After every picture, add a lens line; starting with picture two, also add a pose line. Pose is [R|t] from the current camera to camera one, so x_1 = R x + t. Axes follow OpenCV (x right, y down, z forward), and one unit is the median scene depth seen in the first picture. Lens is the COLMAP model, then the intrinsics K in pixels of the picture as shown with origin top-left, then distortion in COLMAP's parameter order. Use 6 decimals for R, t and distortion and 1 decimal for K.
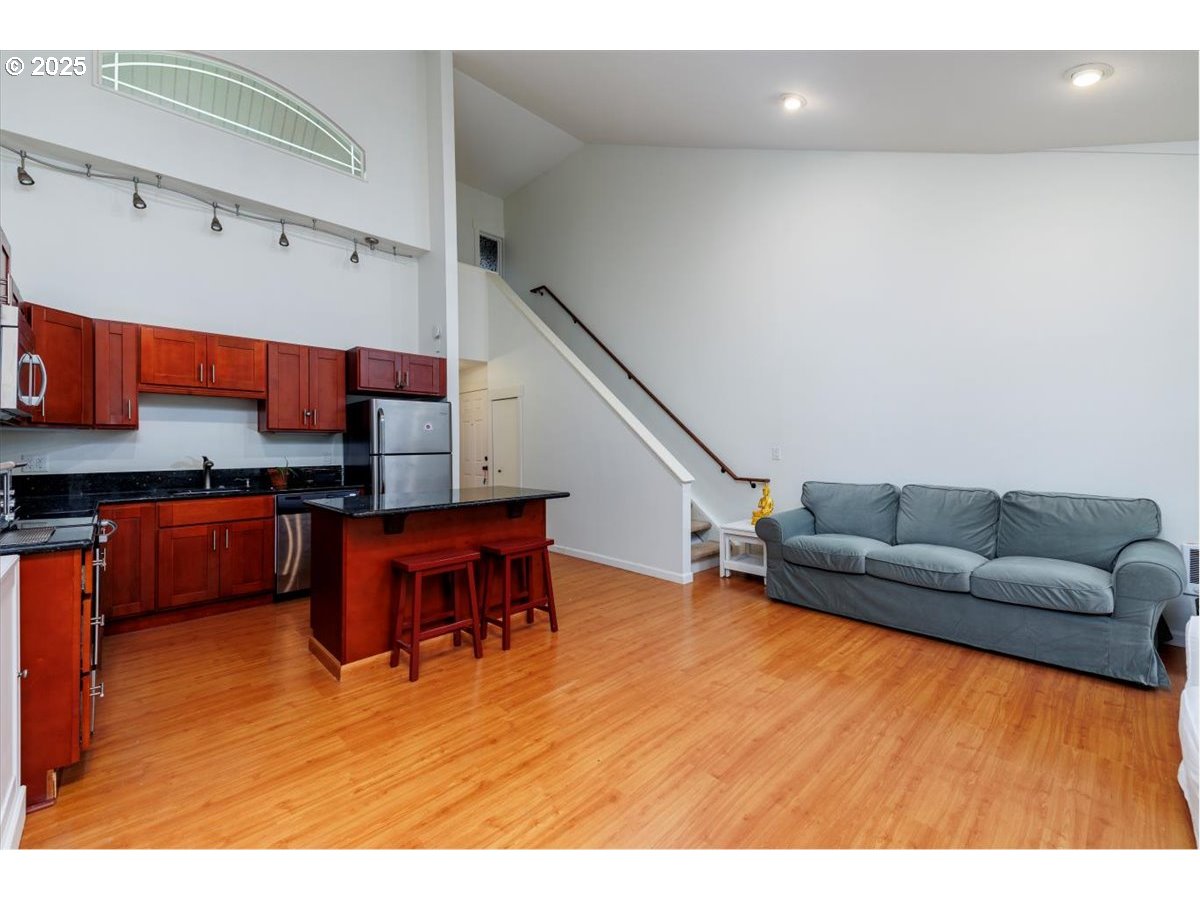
lens RADIAL K [[482.2, 0, 601.2], [0, 482.2, 445.6], [0, 0, 1]] dist [-0.000185, -0.000080]
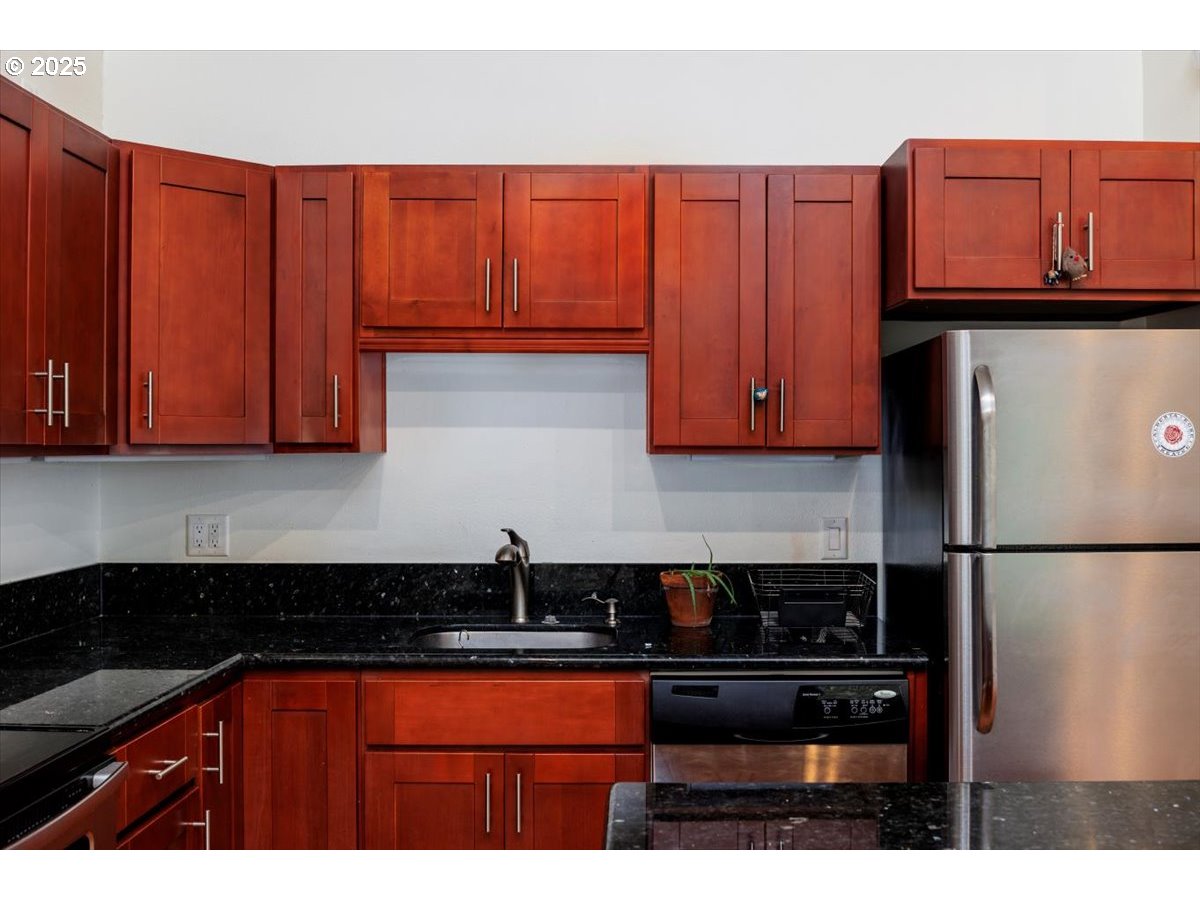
lens RADIAL K [[1330.8, 0, 600.1], [0, 1330.8, 450.4], [0, 0, 1]] dist [-0.019647, 0.000000]
pose [[0.725173, -0.001632, -0.688565, -0.119969], [-0.000315, 0.999996, -0.002702, -0.030378], [0.688566, 0.002177, 0.725170, 0.348414]]
